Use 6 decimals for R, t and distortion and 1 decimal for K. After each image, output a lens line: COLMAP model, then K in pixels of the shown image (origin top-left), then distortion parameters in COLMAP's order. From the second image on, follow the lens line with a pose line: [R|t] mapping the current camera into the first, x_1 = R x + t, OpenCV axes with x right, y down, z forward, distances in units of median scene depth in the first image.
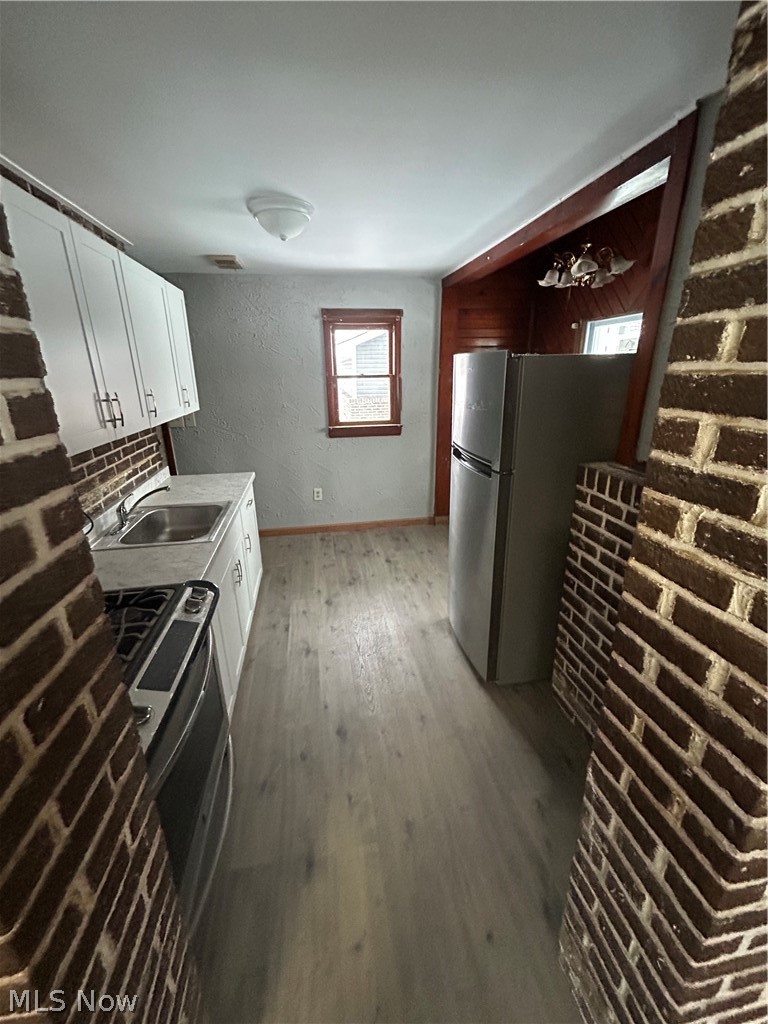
lens RADIAL K [[414.1, 0, 383.9], [0, 414.1, 512.4], [0, 0, 1]] dist [-0.001898, 0.000651]
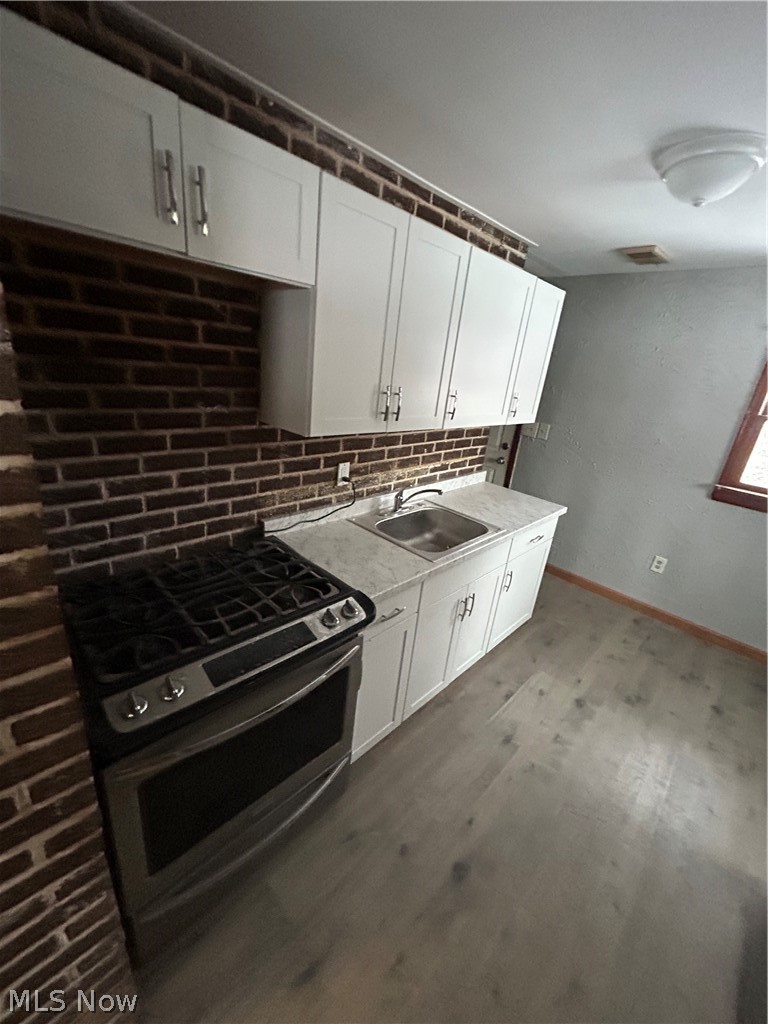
lens RADIAL K [[414.1, 0, 382.1], [0, 414.1, 510.4], [0, 0, 1]] dist [-0.001898, 0.000651]
pose [[0.578397, 0.350184, -0.736768, 0.095104], [-0.371894, 0.917051, 0.143918, -0.080627], [0.726052, 0.190758, 0.660651, 0.203908]]
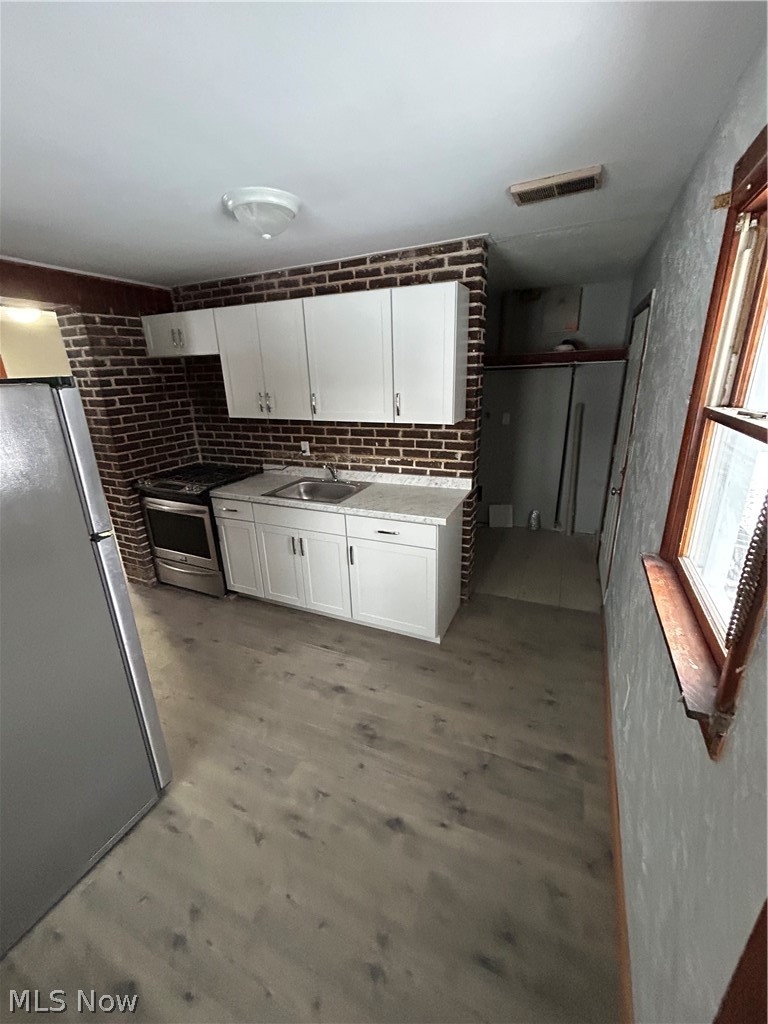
lens RADIAL K [[414.1, 0, 383.1], [0, 414.1, 511.4], [0, 0, 1]] dist [-0.001898, 0.000651]
pose [[-0.567785, 0.294588, -0.768660, 0.335837], [-0.237198, 0.835617, 0.495461, -0.488925], [0.788262, 0.463640, -0.404575, 1.327107]]
